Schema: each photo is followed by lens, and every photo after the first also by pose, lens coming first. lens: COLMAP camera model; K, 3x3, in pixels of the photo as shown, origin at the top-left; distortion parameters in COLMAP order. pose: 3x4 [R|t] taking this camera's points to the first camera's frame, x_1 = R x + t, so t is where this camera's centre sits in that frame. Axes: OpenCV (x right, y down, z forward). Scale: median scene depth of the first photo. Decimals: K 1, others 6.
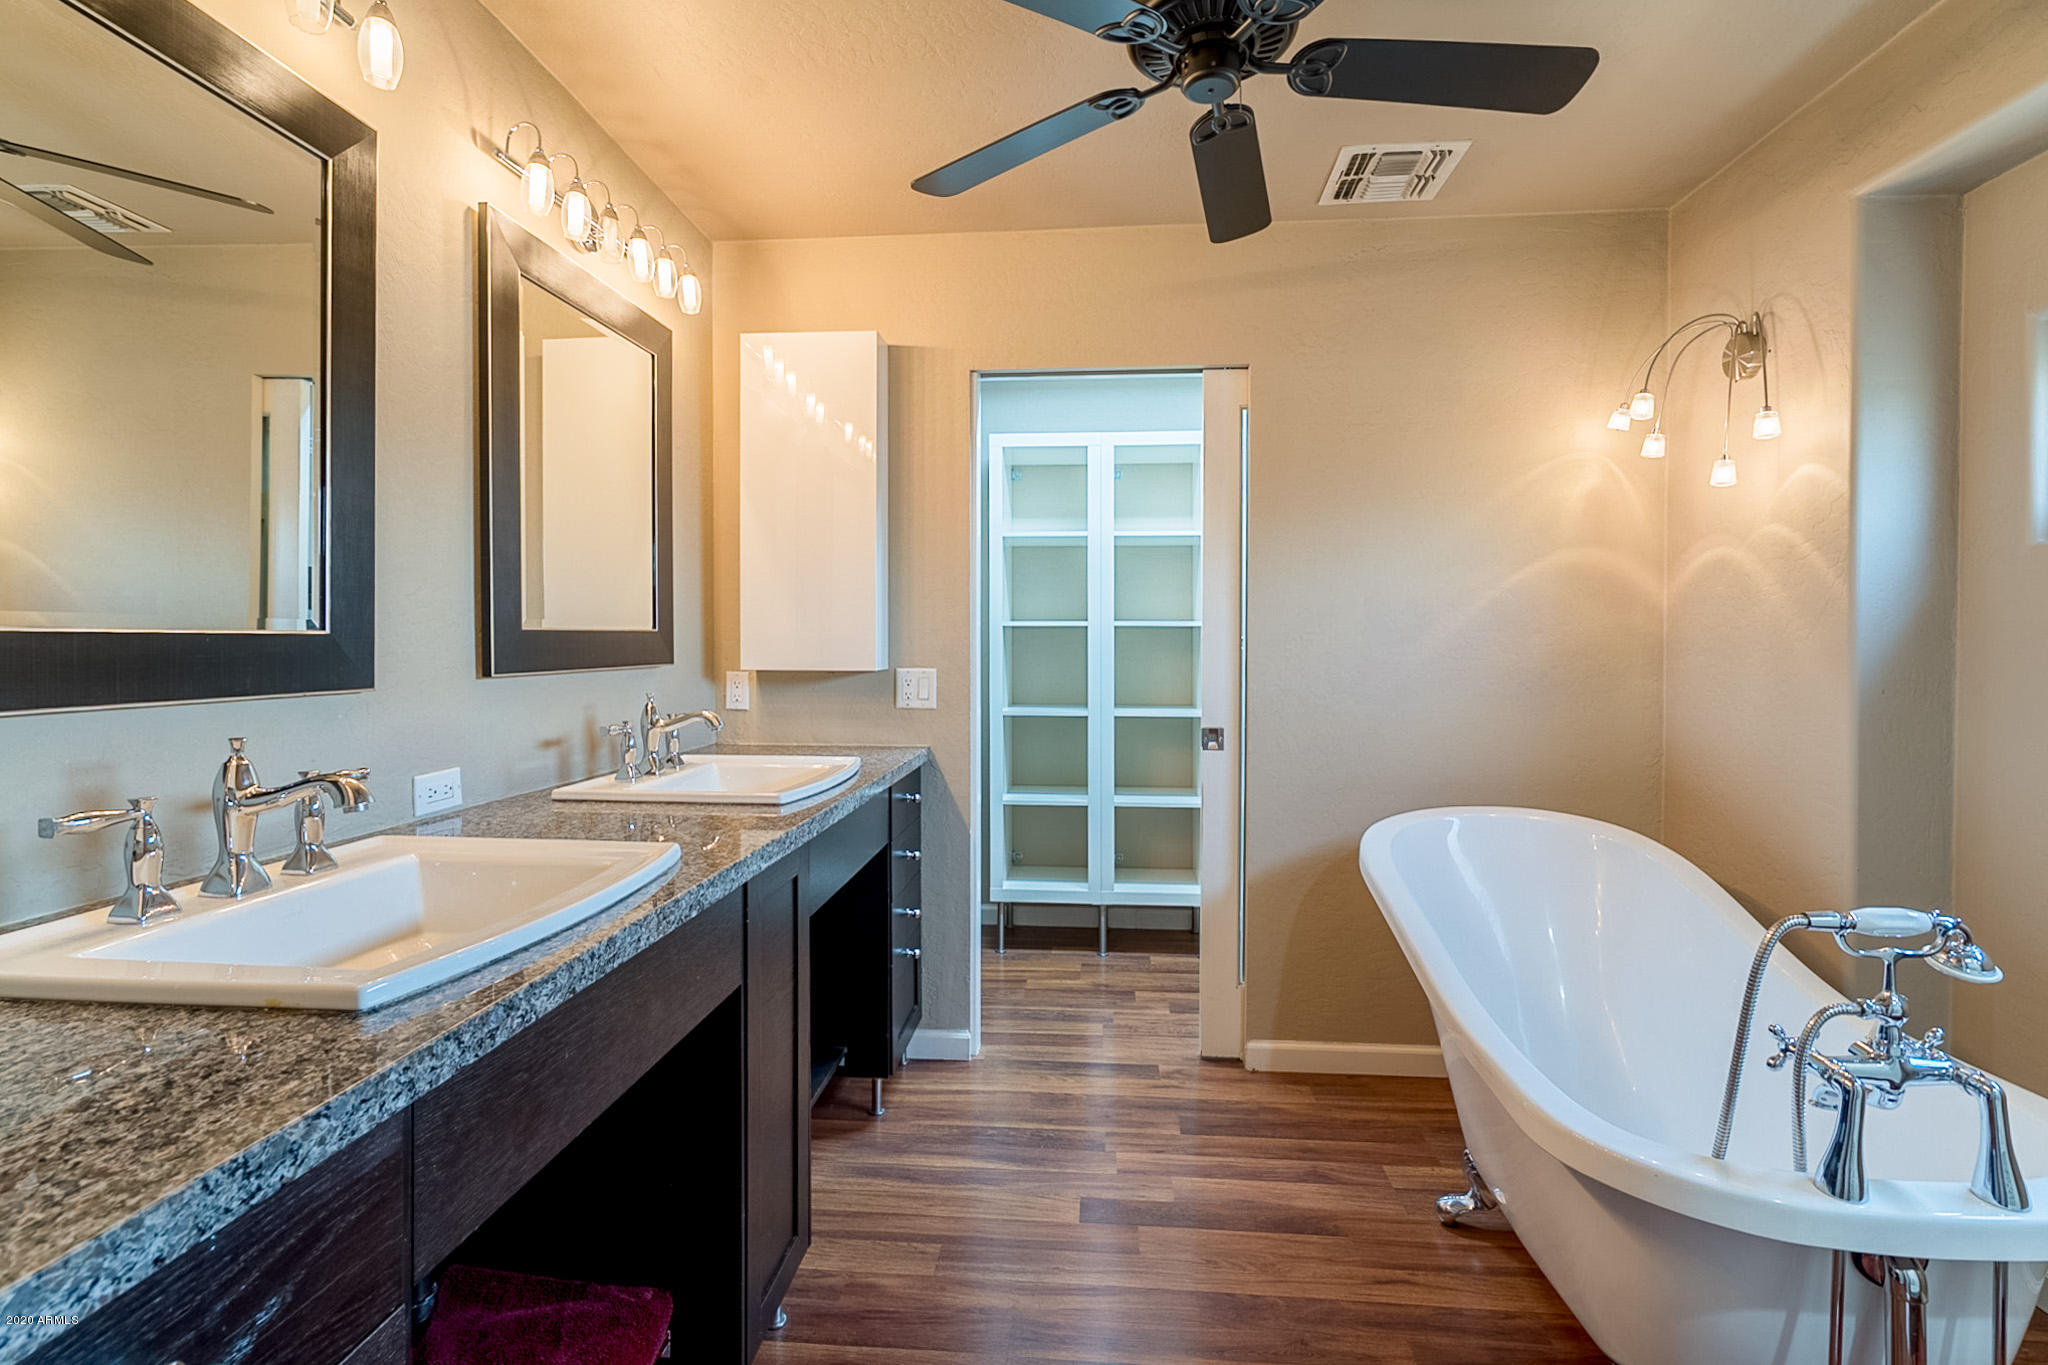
lens RADIAL K [[965.2, 0, 1006.8], [0, 965.2, 639.5], [0, 0, 1]] dist [-0.000909, -0.000197]
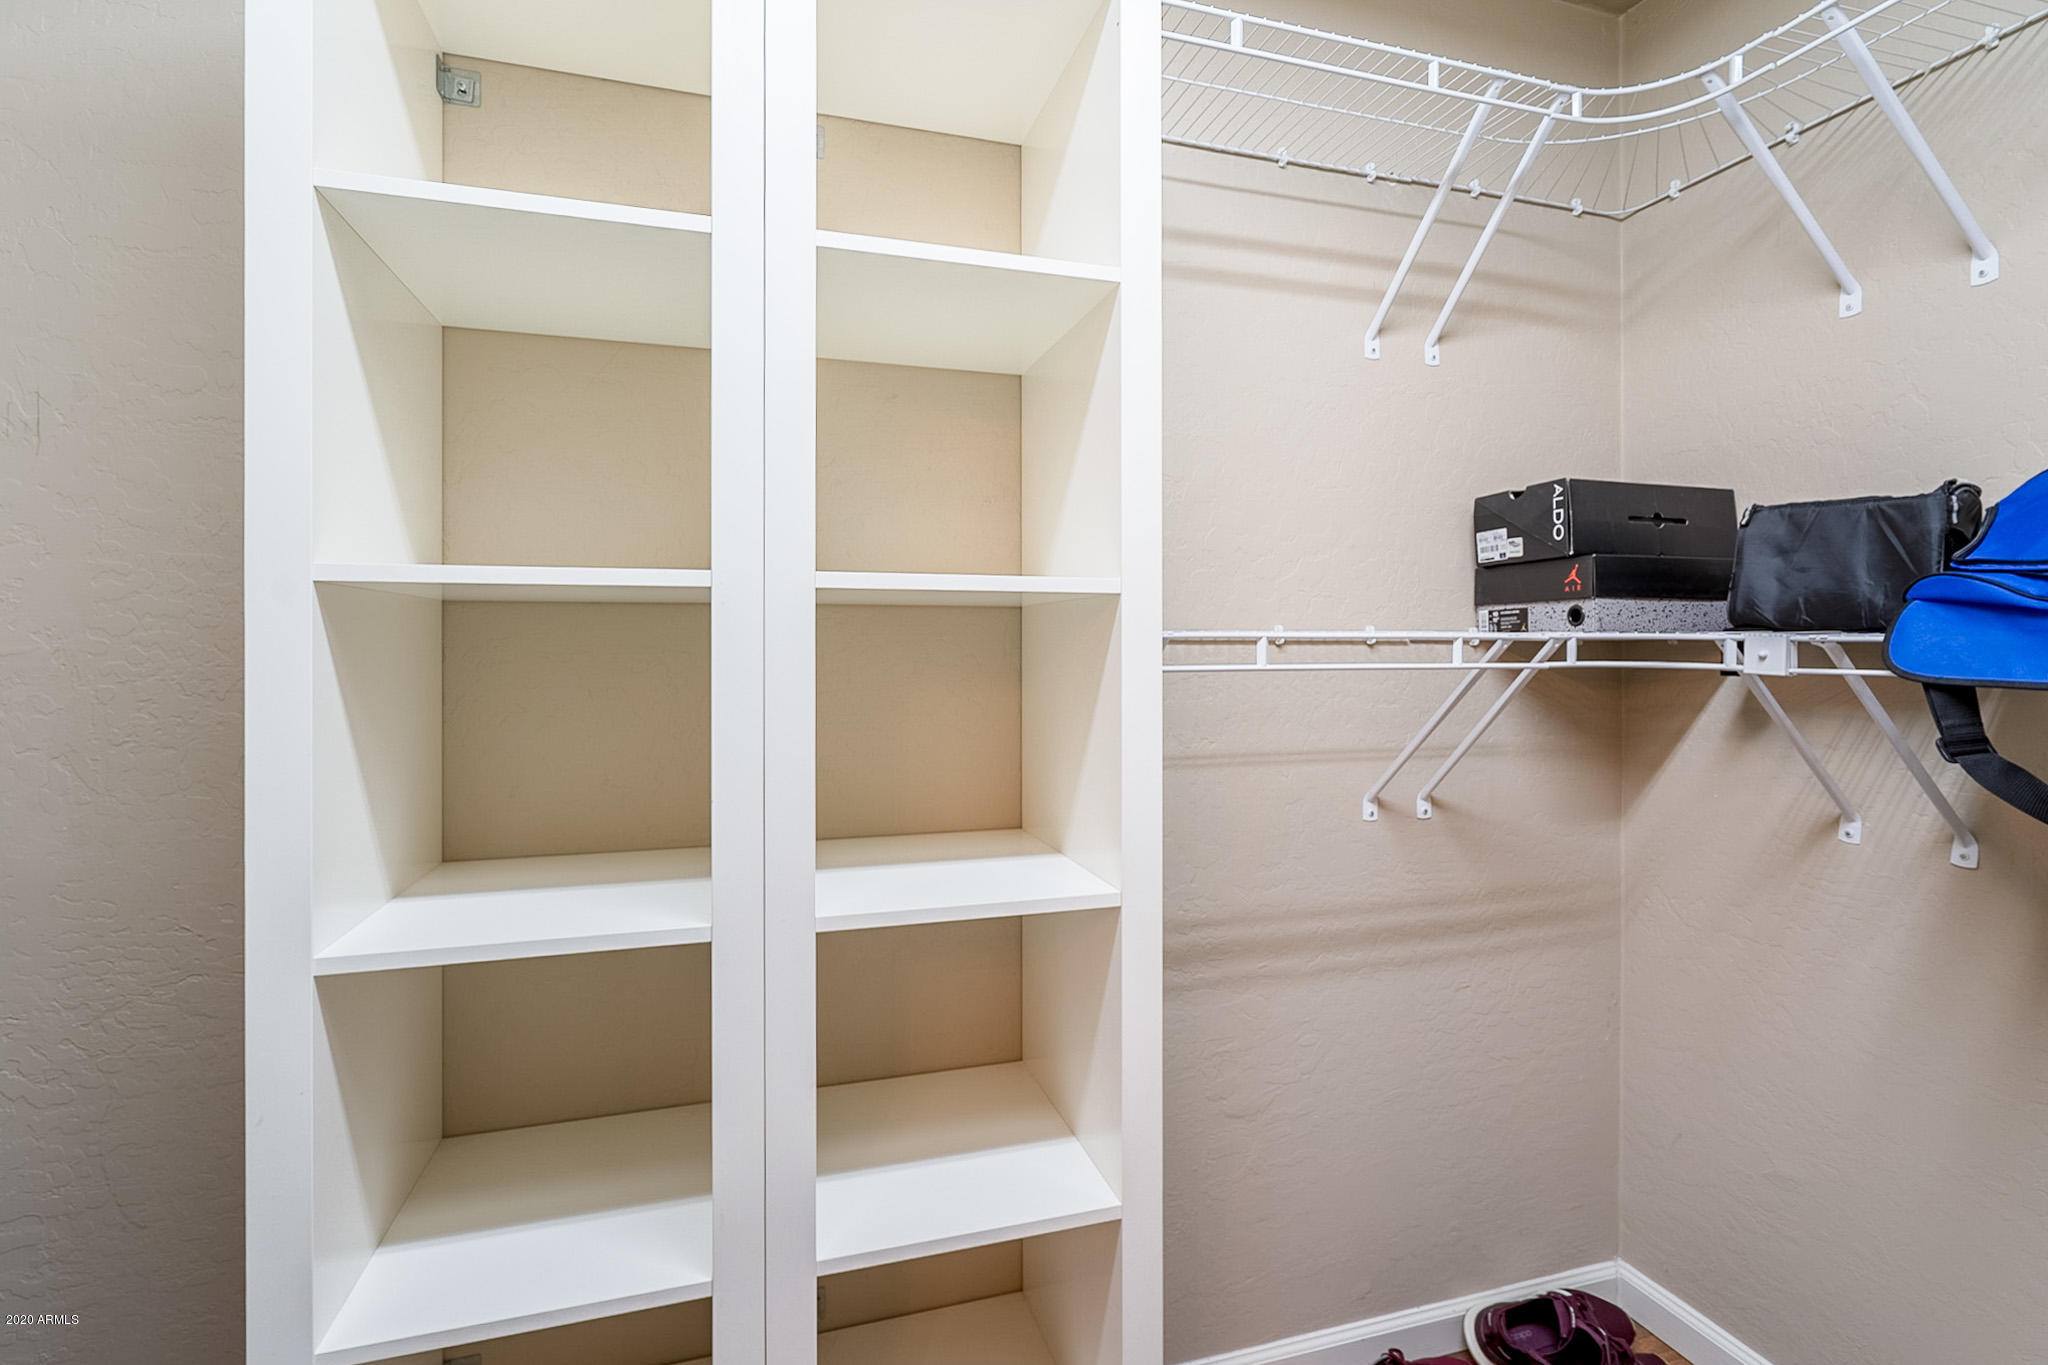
lens RADIAL K [[965.2, 0, 1006.8], [0, 965.2, 639.5], [0, 0, 1]] dist [-0.000909, -0.000197]
pose [[0.923692, 0.001517, 0.383133, 0.089109], [-0.001917, 0.999998, 0.000663, 0.146696], [-0.383131, -0.001347, 0.923693, 1.125087]]
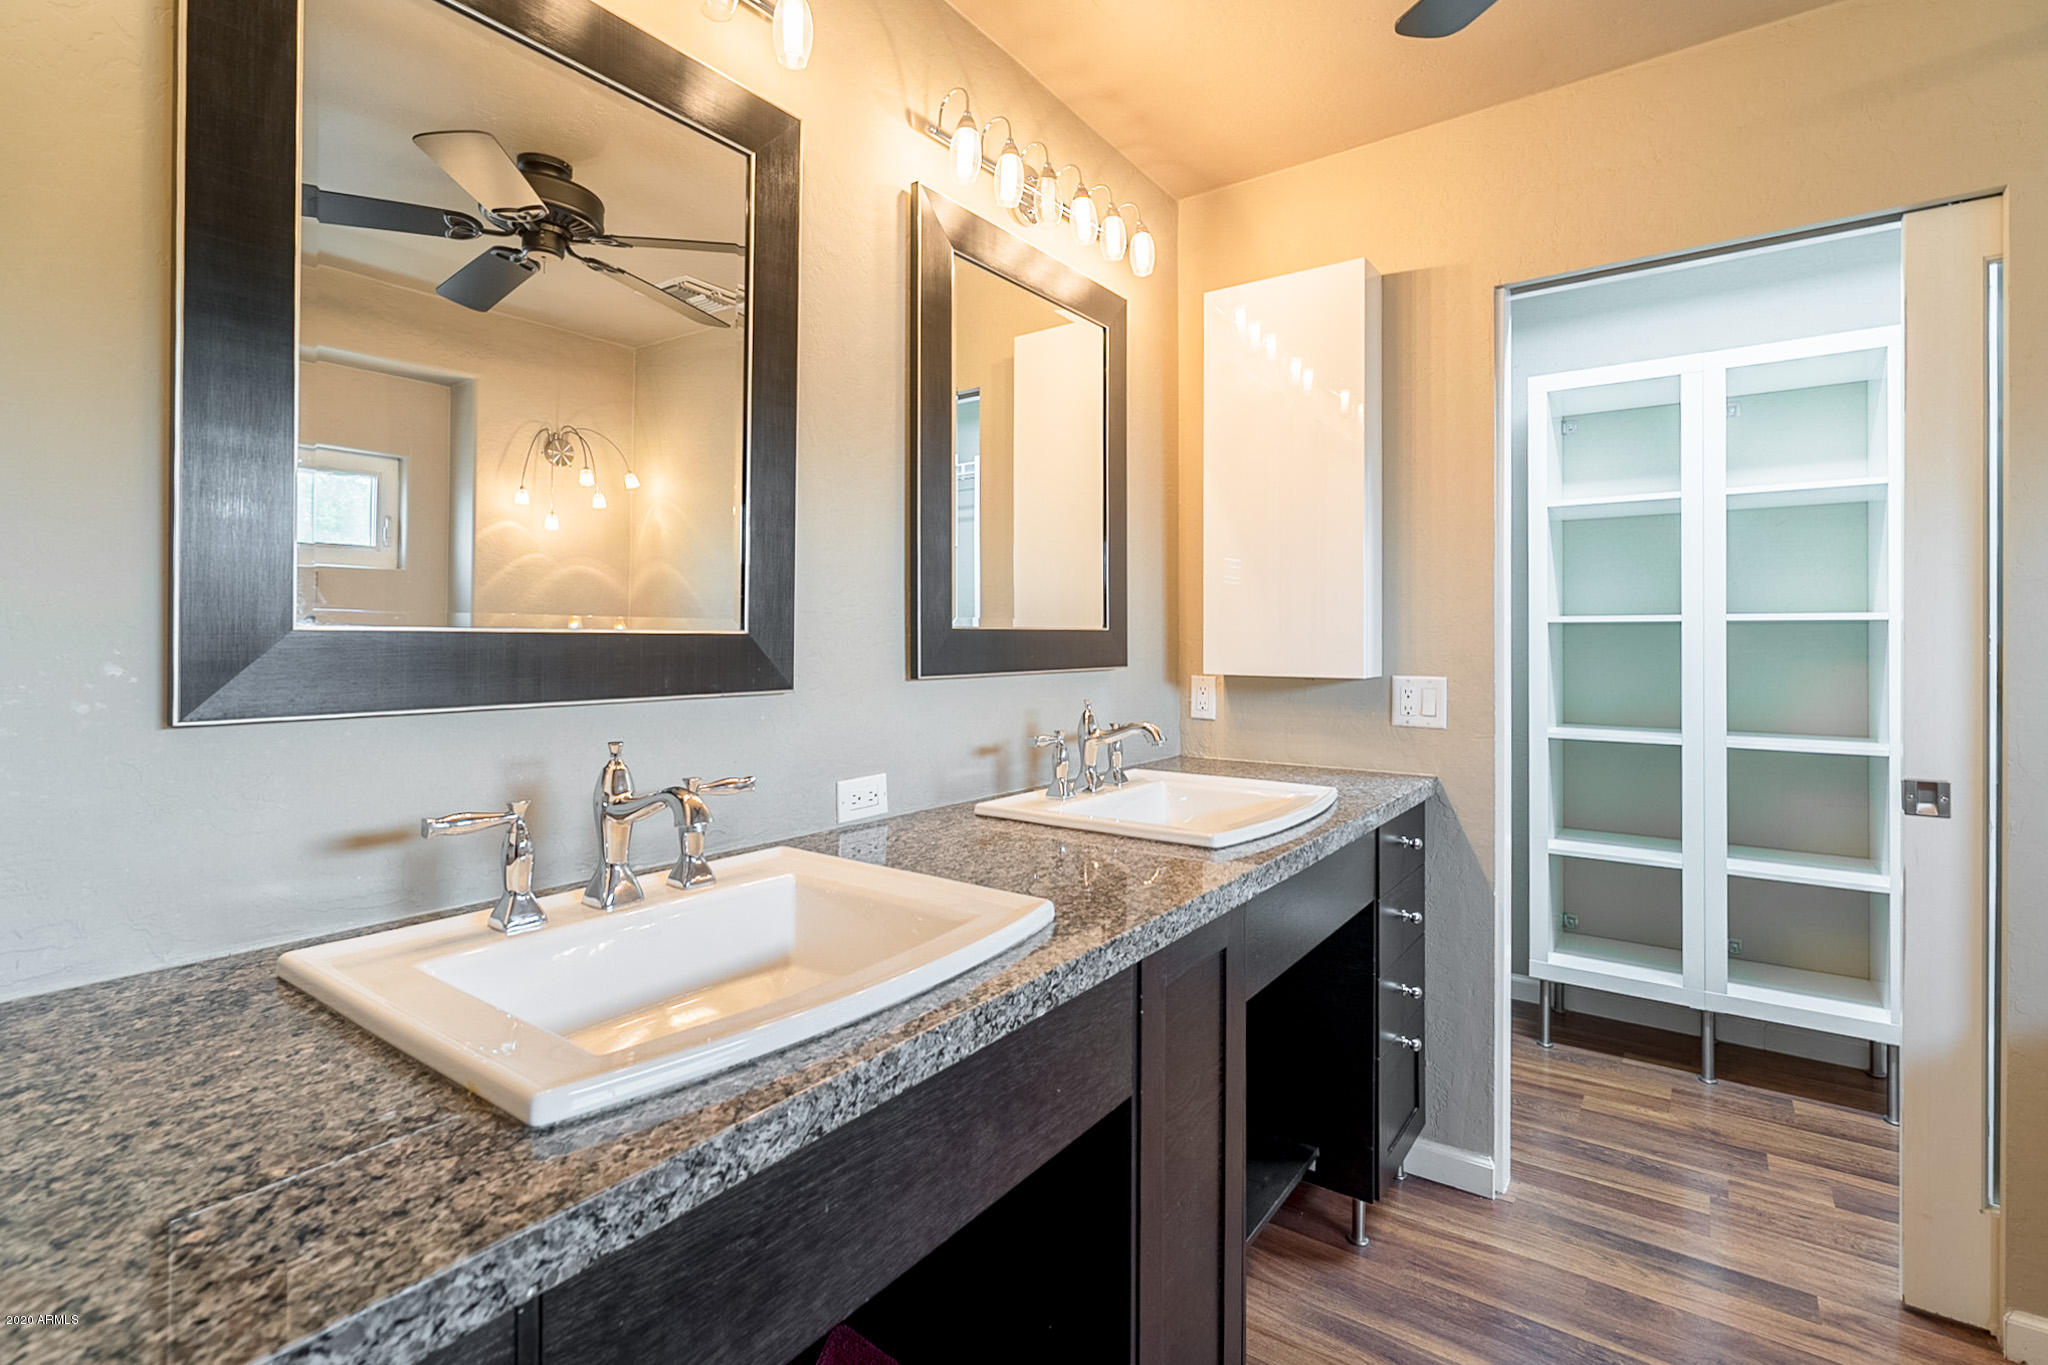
lens RADIAL K [[965.2, 0, 1006.8], [0, 965.2, 639.5], [0, 0, 1]] dist [-0.000909, -0.000197]
pose [[0.865981, -0.001025, -0.500076, 0.010643], [0.000561, 0.999999, -0.001079, 0.000643], [0.500077, 0.000654, 0.865981, 0.174220]]
